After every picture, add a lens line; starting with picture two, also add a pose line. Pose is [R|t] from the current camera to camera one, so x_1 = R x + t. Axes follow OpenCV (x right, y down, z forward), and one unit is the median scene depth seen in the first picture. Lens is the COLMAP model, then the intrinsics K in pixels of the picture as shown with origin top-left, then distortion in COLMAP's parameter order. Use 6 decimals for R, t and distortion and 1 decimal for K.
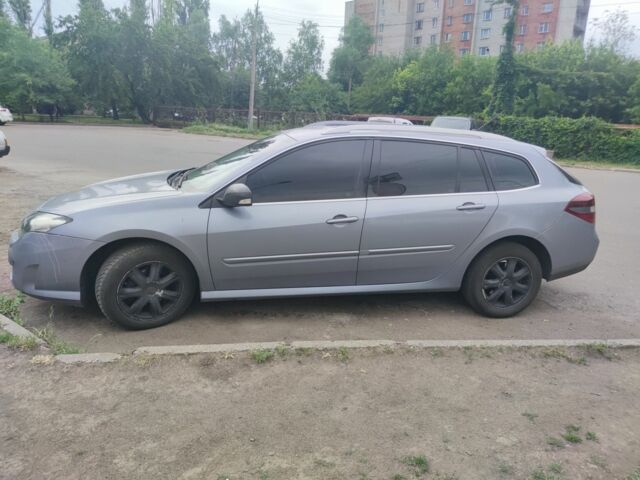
lens RADIAL K [[471.7, 0, 320.0], [0, 471.7, 240.0], [0, 0, 1]] dist [0.004800, 0.002613]
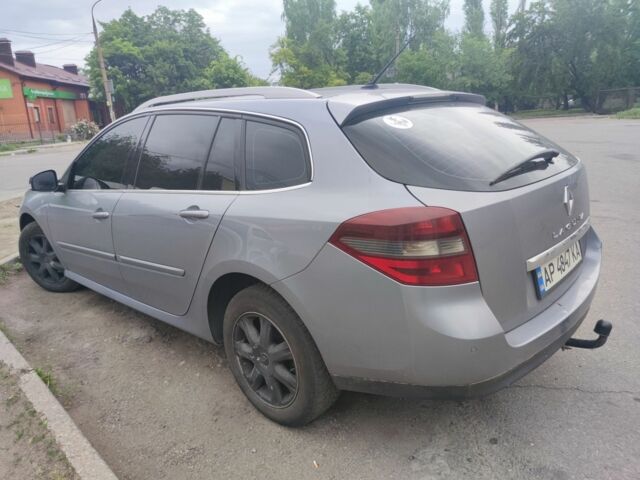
lens RADIAL K [[471.7, 0, 320.0], [0, 471.7, 240.0], [0, 0, 1]] dist [0.004800, 0.002613]
pose [[0.583673, 0.125979, -0.802157, 0.828968], [-0.117387, 0.990605, 0.070161, -0.089488], [0.803459, 0.053211, 0.592977, 0.694984]]
